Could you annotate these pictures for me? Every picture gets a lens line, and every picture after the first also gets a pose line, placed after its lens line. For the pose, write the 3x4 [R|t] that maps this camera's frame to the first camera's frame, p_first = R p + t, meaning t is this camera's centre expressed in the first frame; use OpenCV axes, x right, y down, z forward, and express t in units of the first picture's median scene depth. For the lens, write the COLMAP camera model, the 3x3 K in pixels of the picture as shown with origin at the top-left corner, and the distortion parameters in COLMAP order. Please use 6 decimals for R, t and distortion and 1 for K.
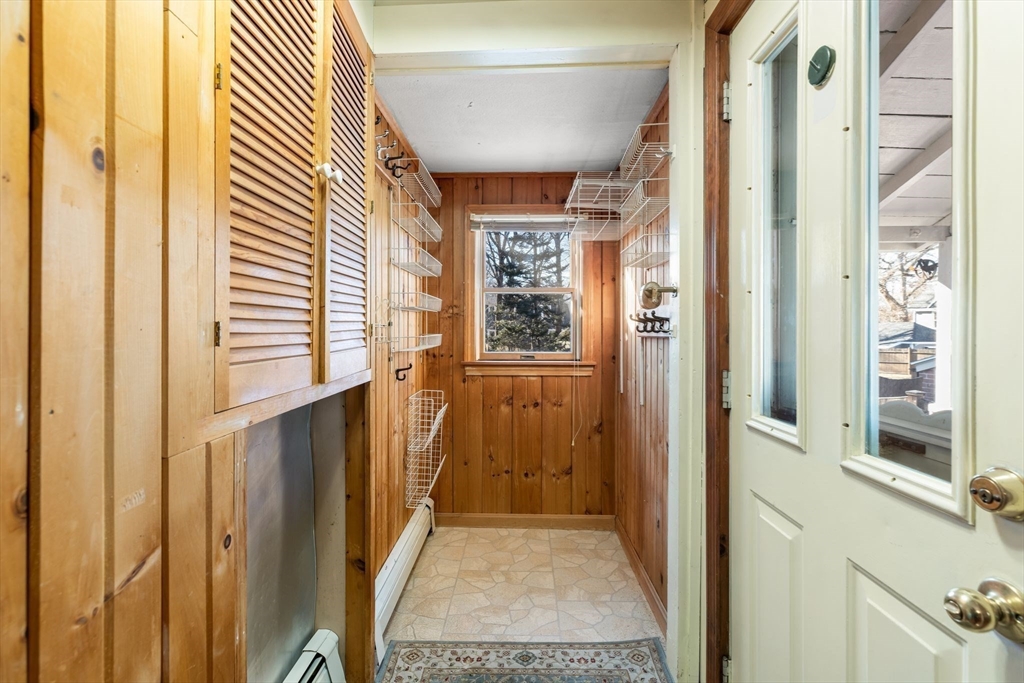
lens RADIAL K [[464.9, 0, 511.1], [0, 464.9, 338.6], [0, 0, 1]] dist [0.008374, -0.000222]
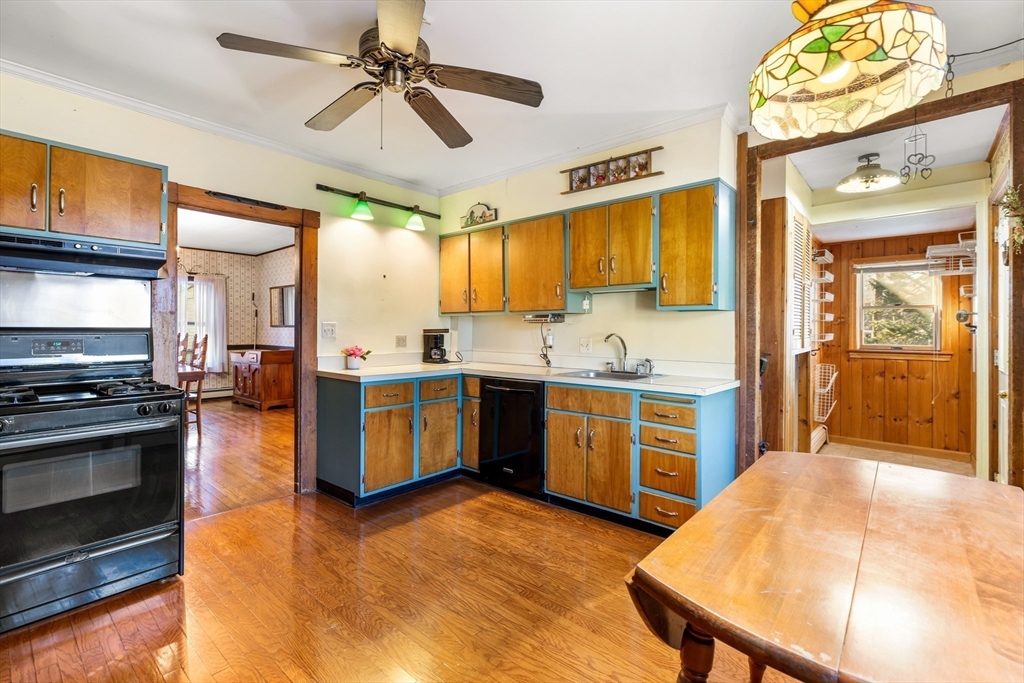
lens RADIAL K [[464.9, 0, 514.9], [0, 464.9, 328.7], [0, 0, 1]] dist [0.008374, -0.000222]
pose [[0.772637, 0.000914, -0.634847, 0.043049], [-0.014274, 0.999771, -0.015933, 0.017608], [0.634687, 0.021373, 0.772473, -1.138307]]
